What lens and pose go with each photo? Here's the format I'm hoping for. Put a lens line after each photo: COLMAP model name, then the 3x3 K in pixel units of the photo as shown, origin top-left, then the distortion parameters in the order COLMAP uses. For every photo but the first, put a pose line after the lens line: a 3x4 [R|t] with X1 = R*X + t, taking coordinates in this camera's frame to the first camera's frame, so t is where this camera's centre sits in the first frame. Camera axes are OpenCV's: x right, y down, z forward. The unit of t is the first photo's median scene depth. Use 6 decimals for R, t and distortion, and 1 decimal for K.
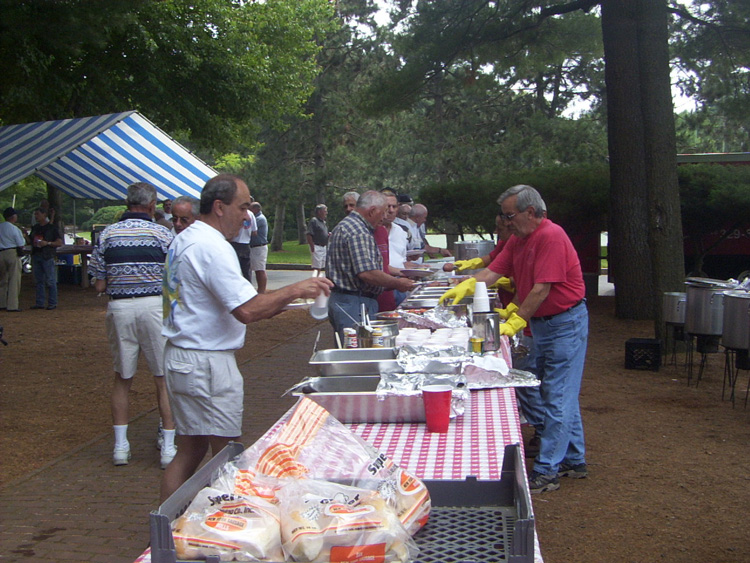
lens RADIAL K [[1009.4, 0, 375.0], [0, 1009.4, 281.5], [0, 0, 1]] dist [-0.056428, 0.080545]
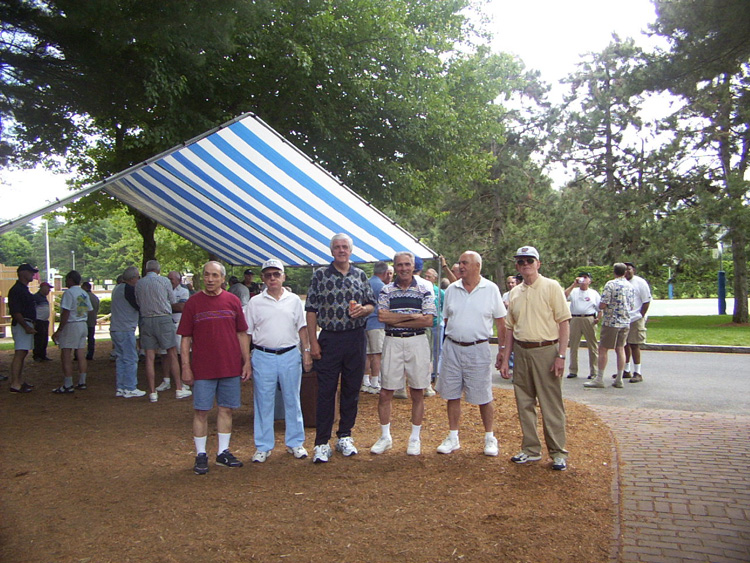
lens RADIAL K [[669.0, 0, 375.0], [0, 669.0, 281.5], [0, 0, 1]] dist [-0.172156, 0.209552]
pose [[0.978643, -0.006173, -0.205475, -0.043834], [-0.009061, 0.997282, -0.073113, -0.020387], [0.205368, 0.073414, 0.975927, 0.343224]]
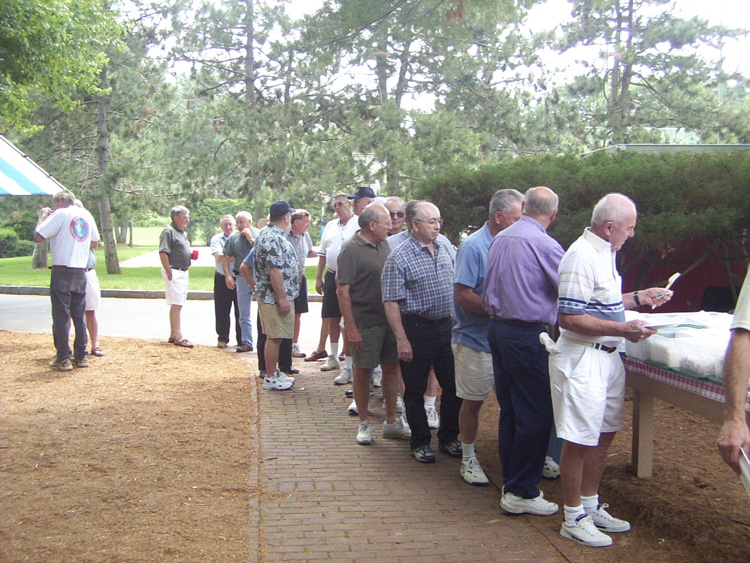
lens RADIAL K [[1009.4, 0, 375.0], [0, 1009.4, 281.5], [0, 0, 1]] dist [-0.056428, 0.080545]
pose [[0.964999, 0.001956, 0.262245, -0.062985], [0.001035, 0.999936, -0.011263, -0.012710], [-0.262251, 0.011140, 0.964935, 0.214320]]
